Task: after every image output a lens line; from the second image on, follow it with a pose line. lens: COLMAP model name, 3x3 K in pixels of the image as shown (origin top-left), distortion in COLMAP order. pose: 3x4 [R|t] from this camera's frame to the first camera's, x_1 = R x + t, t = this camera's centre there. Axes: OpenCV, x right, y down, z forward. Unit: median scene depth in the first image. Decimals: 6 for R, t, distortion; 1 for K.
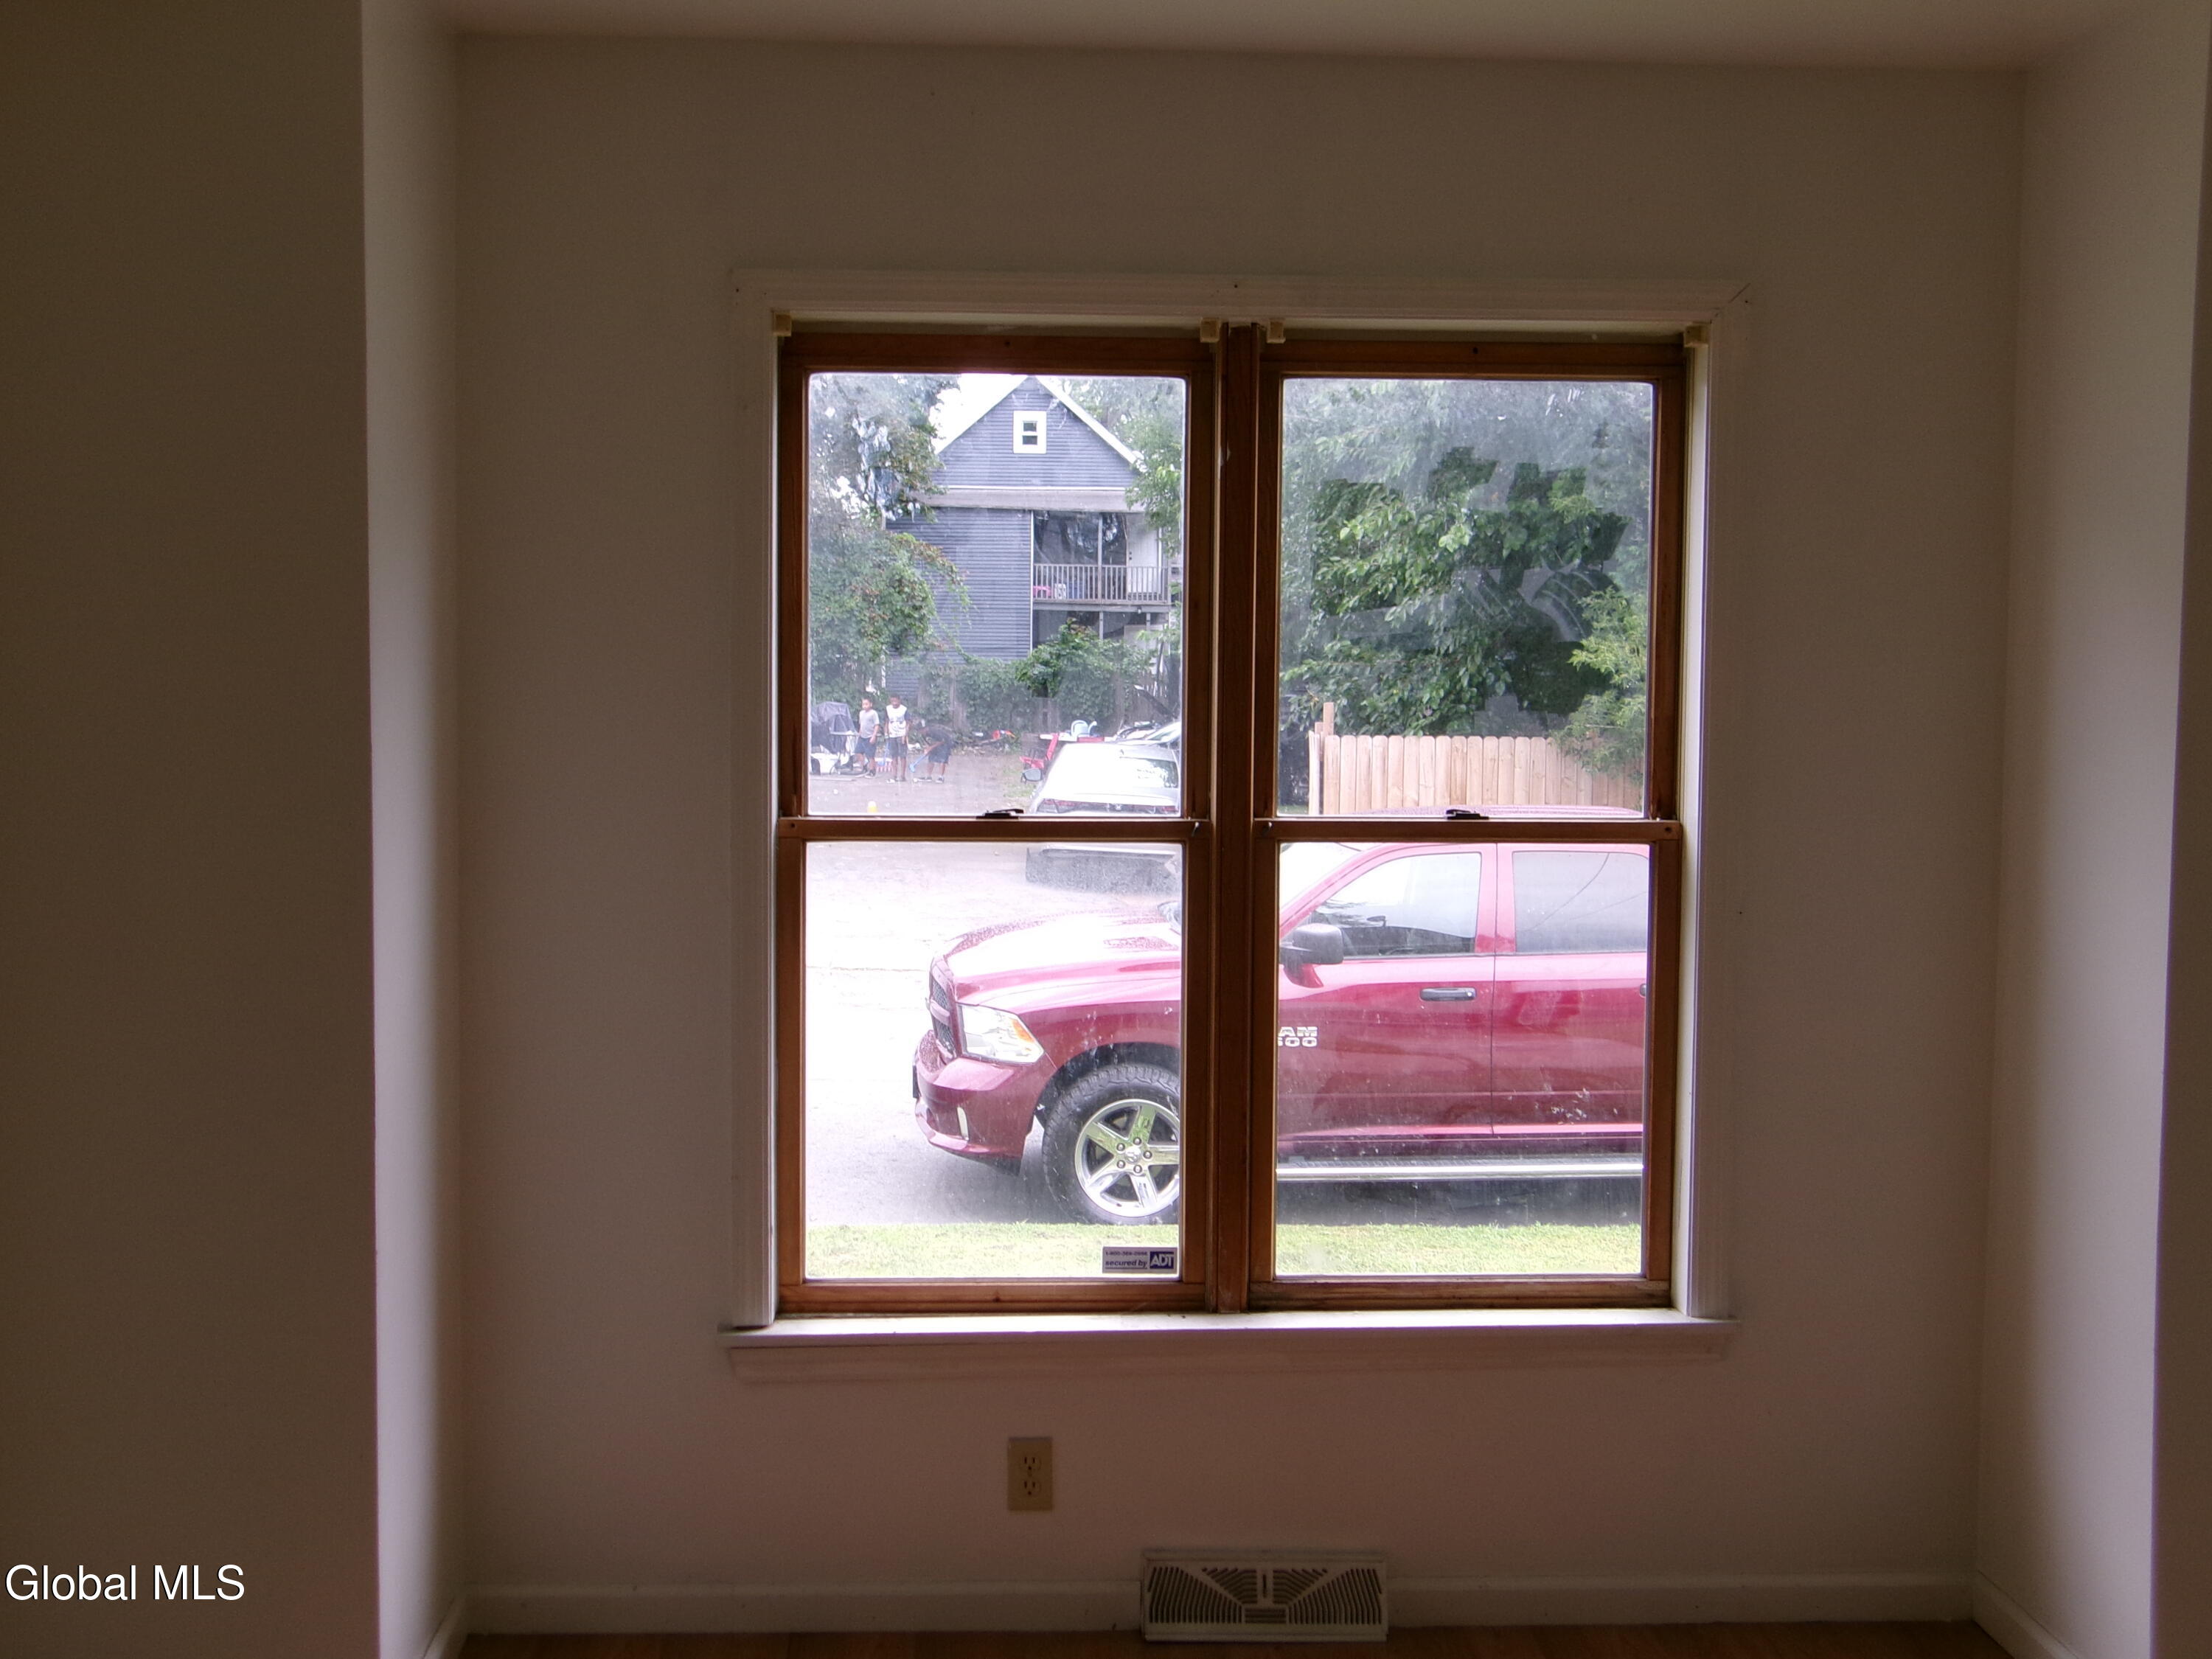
lens RADIAL K [[2692.6, 0, 1106.0], [0, 2692.6, 829.5], [0, 0, 1]] dist [0.002642, -0.012265]
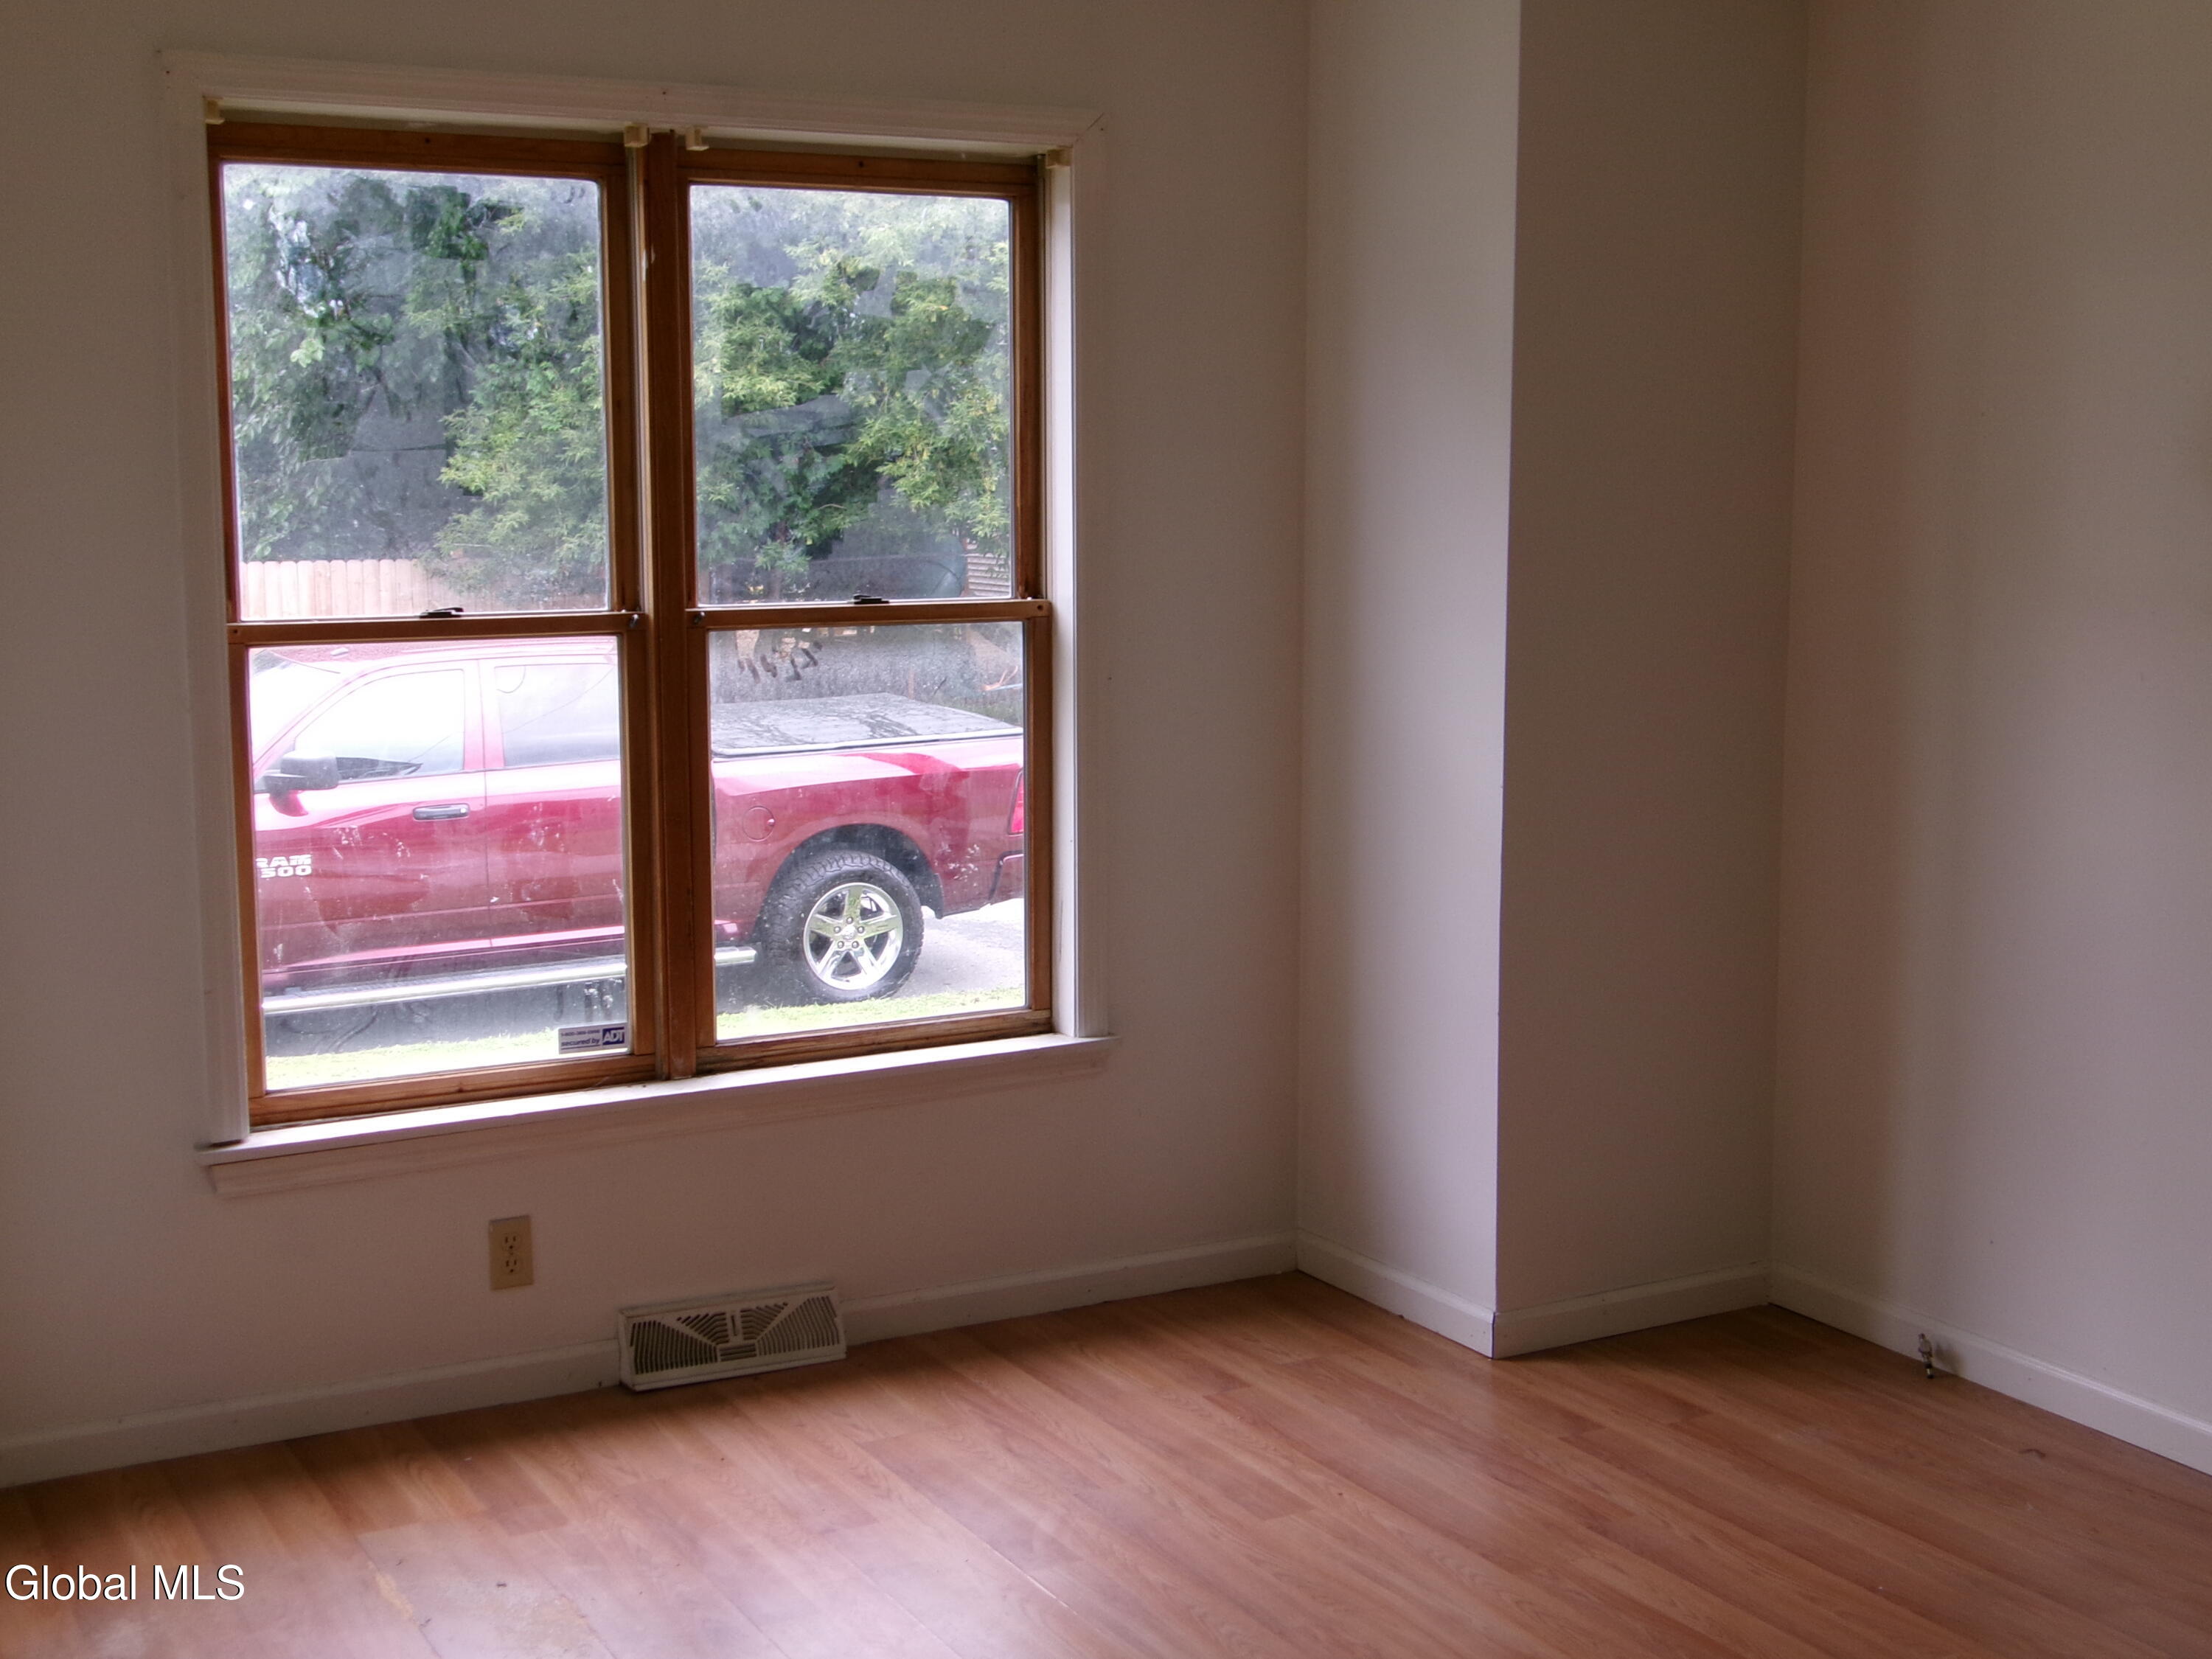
lens RADIAL K [[2692.6, 0, 1106.0], [0, 2692.6, 829.5], [0, 0, 1]] dist [0.002642, -0.012265]
pose [[0.901947, -0.068630, 0.426359, -0.249386], [0.040446, 0.996376, 0.074823, 0.009489], [-0.429949, -0.050241, 0.901454, -0.021212]]
